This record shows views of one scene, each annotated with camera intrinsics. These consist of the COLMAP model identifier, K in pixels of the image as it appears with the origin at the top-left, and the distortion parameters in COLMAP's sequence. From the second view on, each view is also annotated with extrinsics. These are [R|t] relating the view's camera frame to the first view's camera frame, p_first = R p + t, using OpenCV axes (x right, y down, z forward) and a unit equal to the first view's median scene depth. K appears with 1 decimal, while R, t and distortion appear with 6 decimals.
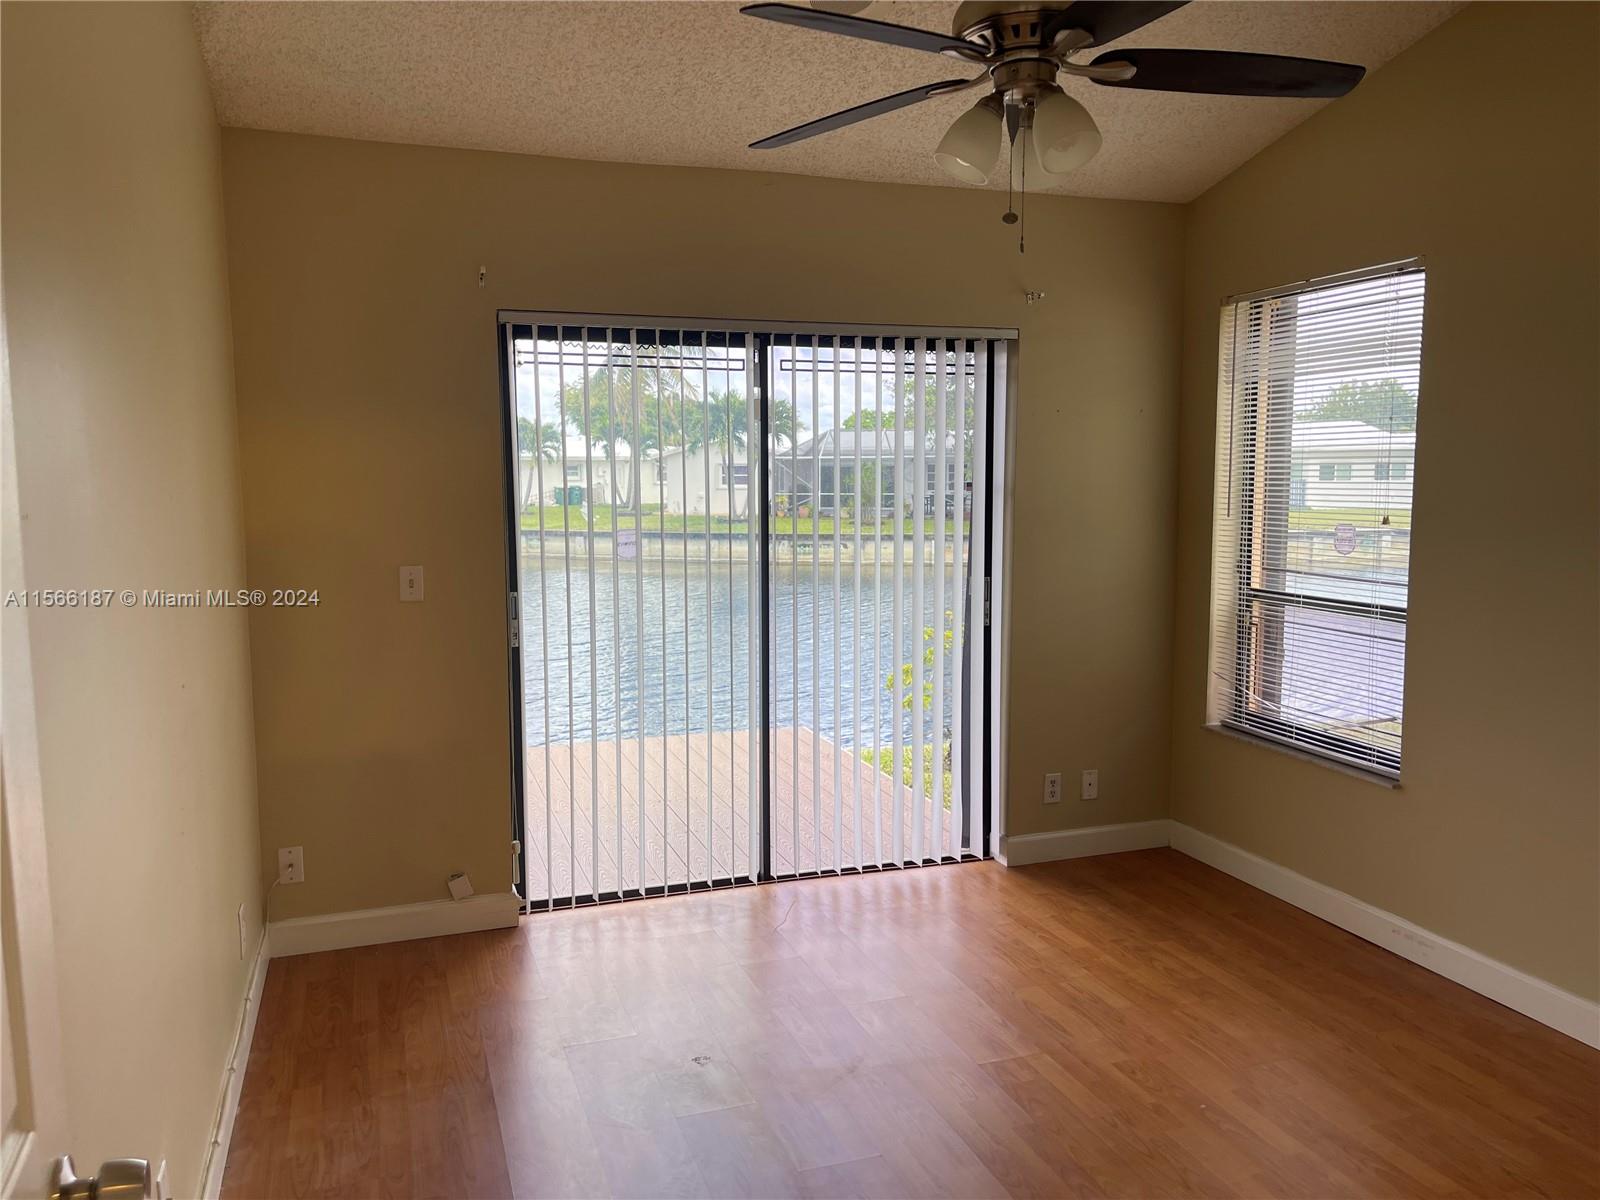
lens RADIAL K [[1206.5, 0, 789.2], [0, 1206.5, 602.7], [0, 0, 1]] dist [0.066628, -0.088900]
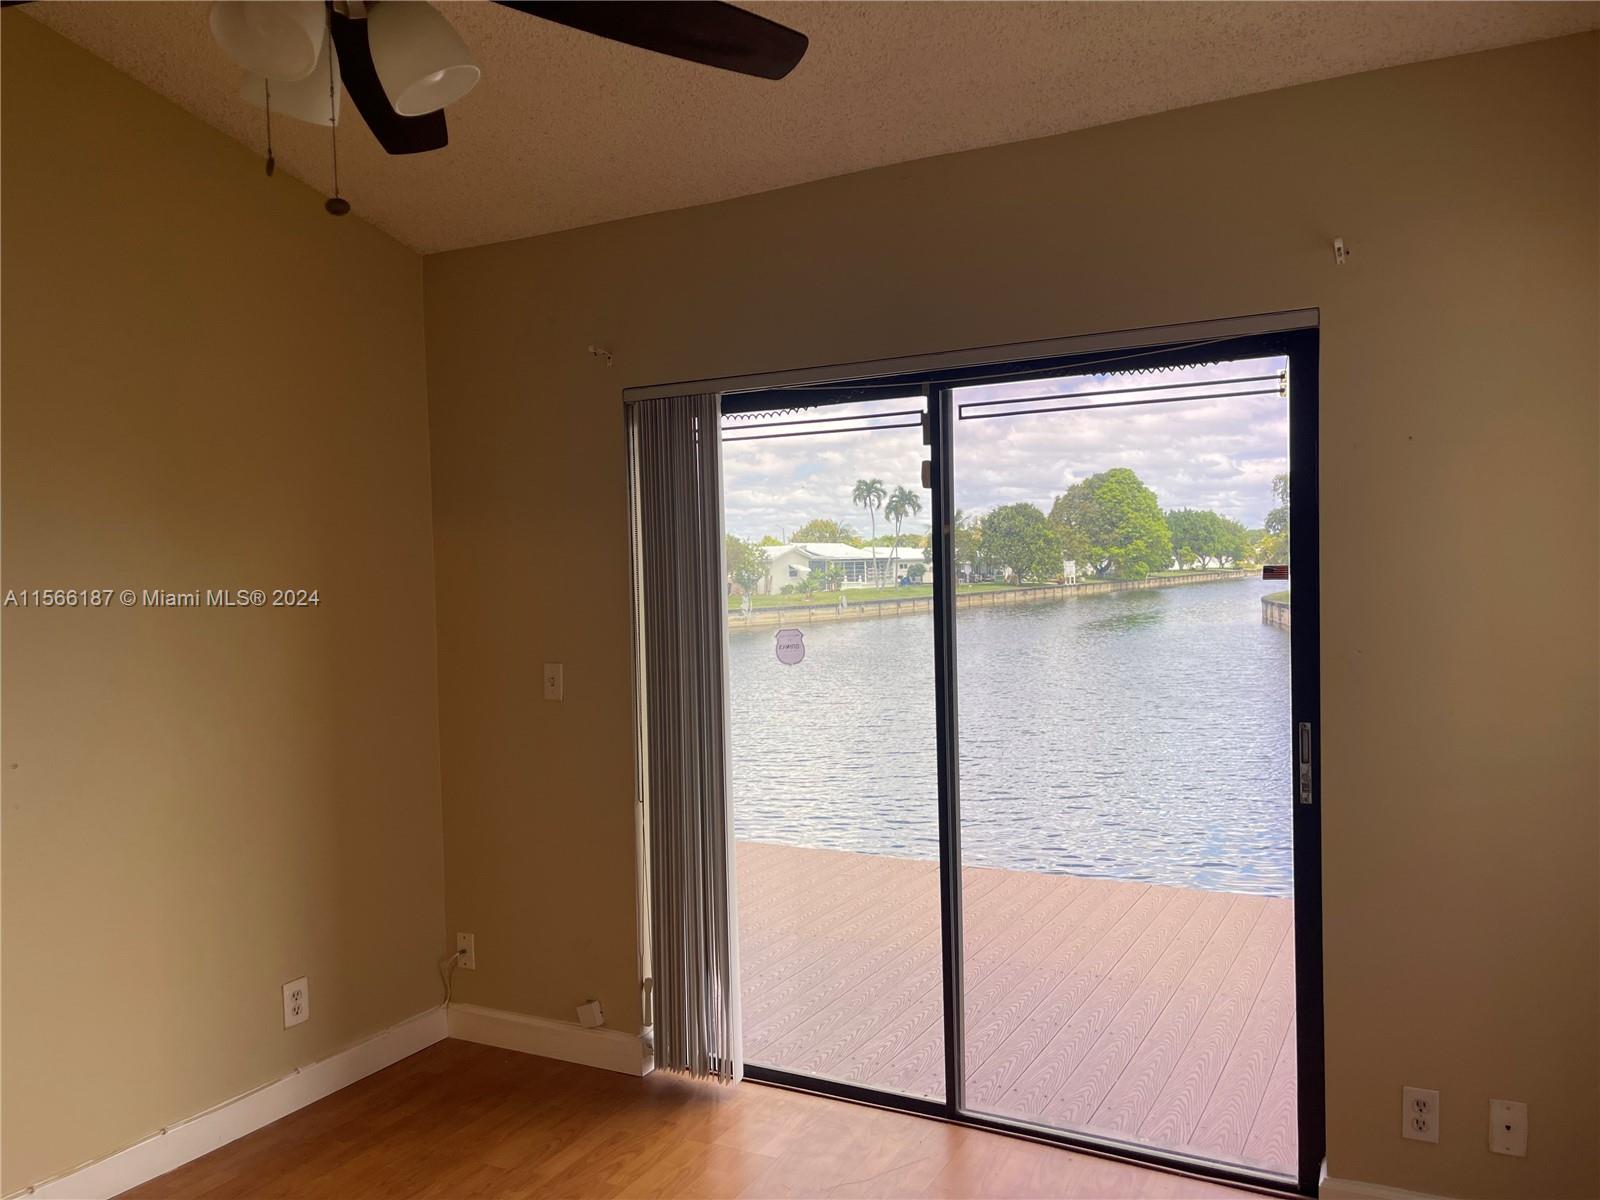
lens RADIAL K [[1206.5, 0, 789.7], [0, 1206.5, 619.9], [0, 0, 1]] dist [0.066628, -0.088900]
pose [[0.679248, 0.016727, -0.733719, 0.466600], [-0.058589, 0.997785, -0.031492, -0.041190], [0.731567, 0.064379, 0.678723, 0.433148]]
